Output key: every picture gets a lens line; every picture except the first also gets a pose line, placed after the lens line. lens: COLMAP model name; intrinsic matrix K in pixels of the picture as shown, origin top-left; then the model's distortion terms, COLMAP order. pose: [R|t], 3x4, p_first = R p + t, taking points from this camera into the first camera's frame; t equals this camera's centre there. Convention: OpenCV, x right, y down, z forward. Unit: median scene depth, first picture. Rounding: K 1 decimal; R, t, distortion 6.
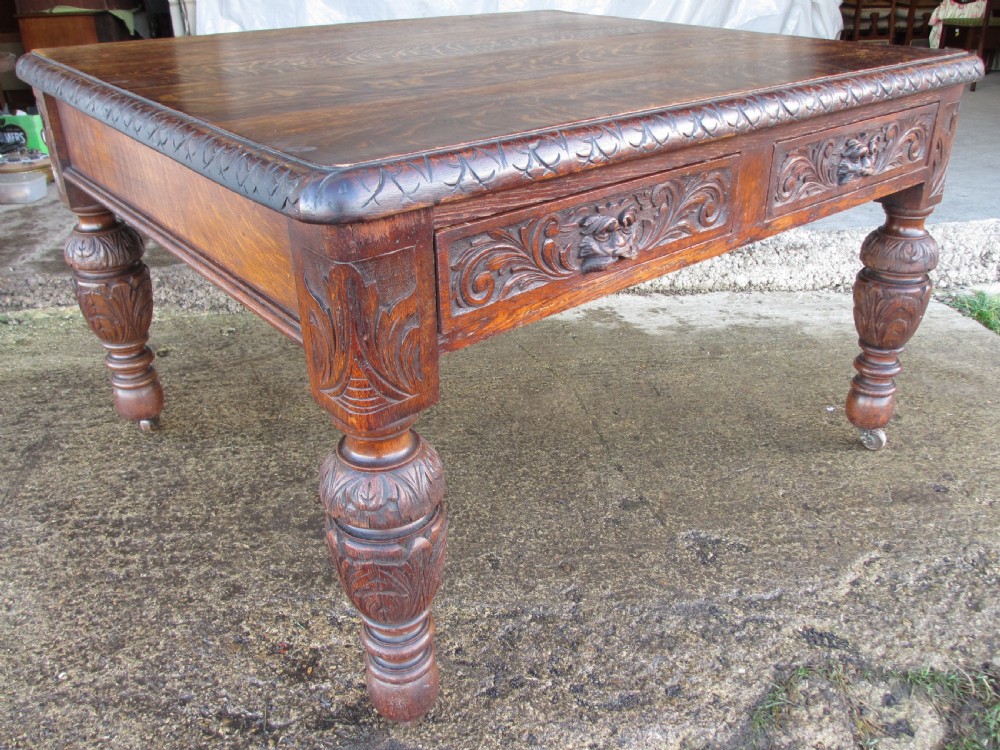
lens RADIAL K [[833.3, 0, 505.5], [0, 833.3, 380.1], [0, 0, 1]] dist [-0.054676, 0.020829]
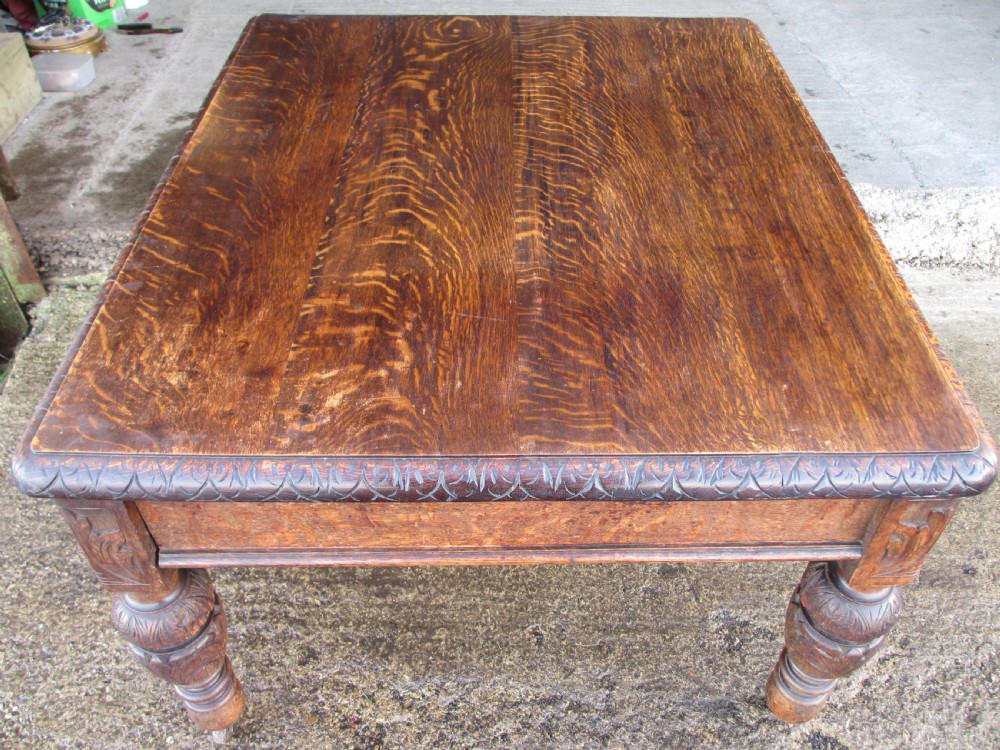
lens RADIAL K [[833.3, 0, 505.8], [0, 833.3, 384.9], [0, 0, 1]] dist [-0.054676, 0.020829]
pose [[0.996972, 0.055046, -0.054933, -0.016095], [-0.037510, 0.959160, 0.280365, -0.422385], [0.068122, -0.277455, 0.958320, 0.030509]]
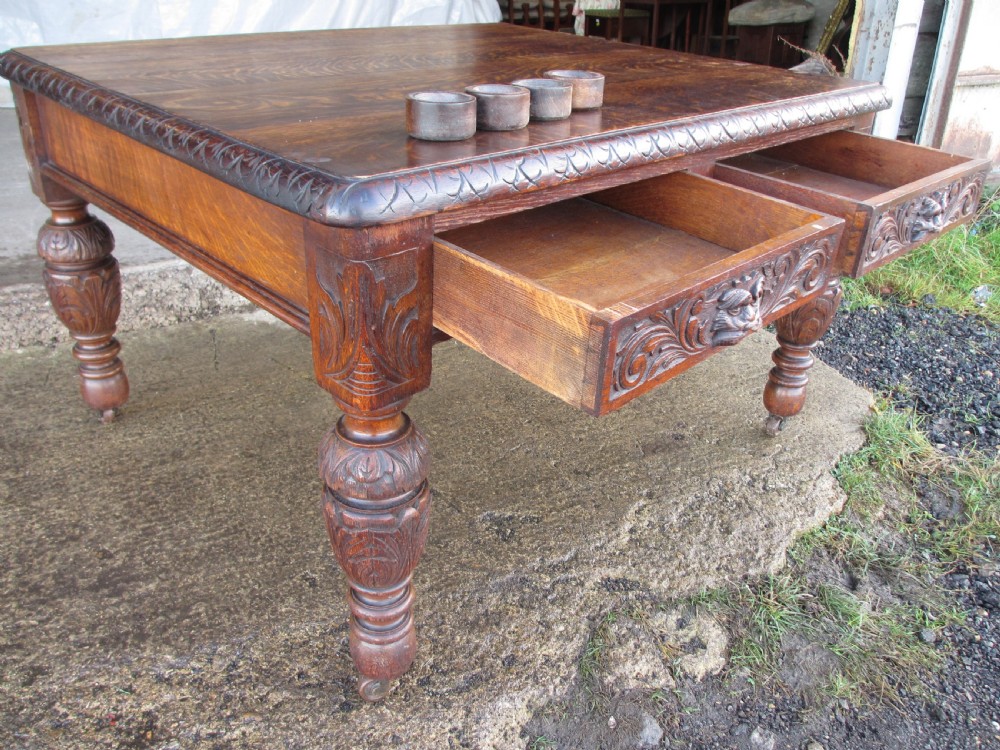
lens RADIAL K [[833.3, 0, 503.0], [0, 833.3, 376.6], [0, 0, 1]] dist [-0.054676, 0.020829]
pose [[0.928272, -0.136846, 0.345809, -0.113630], [0.132014, 0.990534, 0.037609, -0.033701], [-0.347682, 0.010740, 0.937551, -0.025118]]
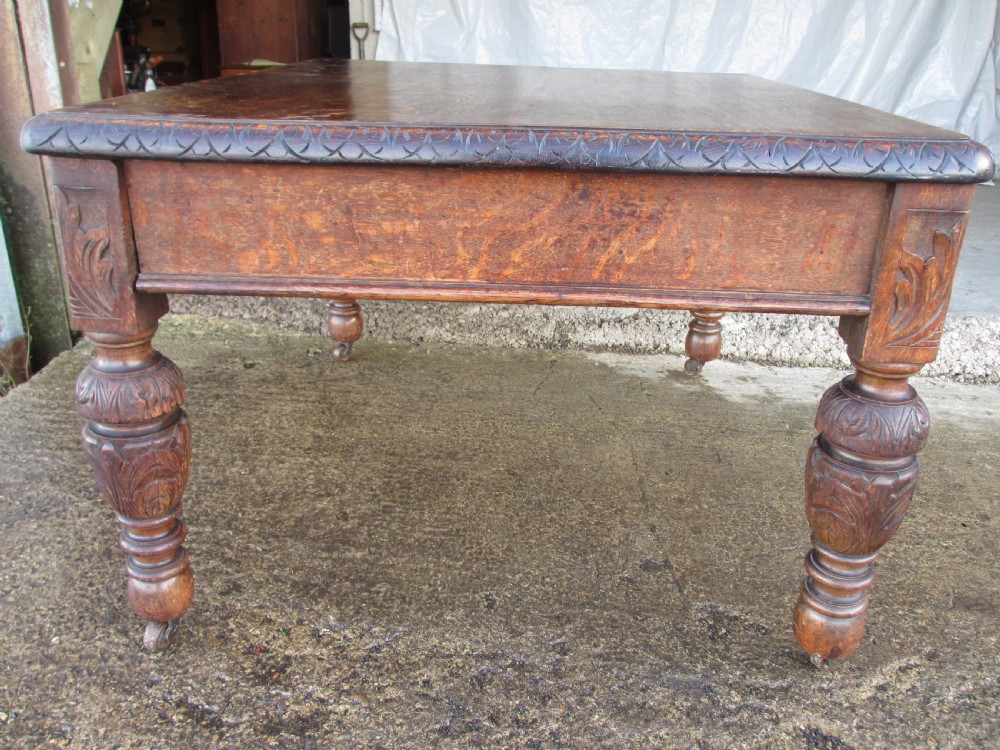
lens RADIAL K [[833.3, 0, 504.5], [0, 833.3, 377.5], [0, 0, 1]] dist [-0.054676, 0.020829]
pose [[0.976268, 0.106481, -0.188583, 0.159886], [-0.121888, 0.989926, -0.072046, 0.029665], [0.179012, 0.093323, 0.979411, 0.036476]]
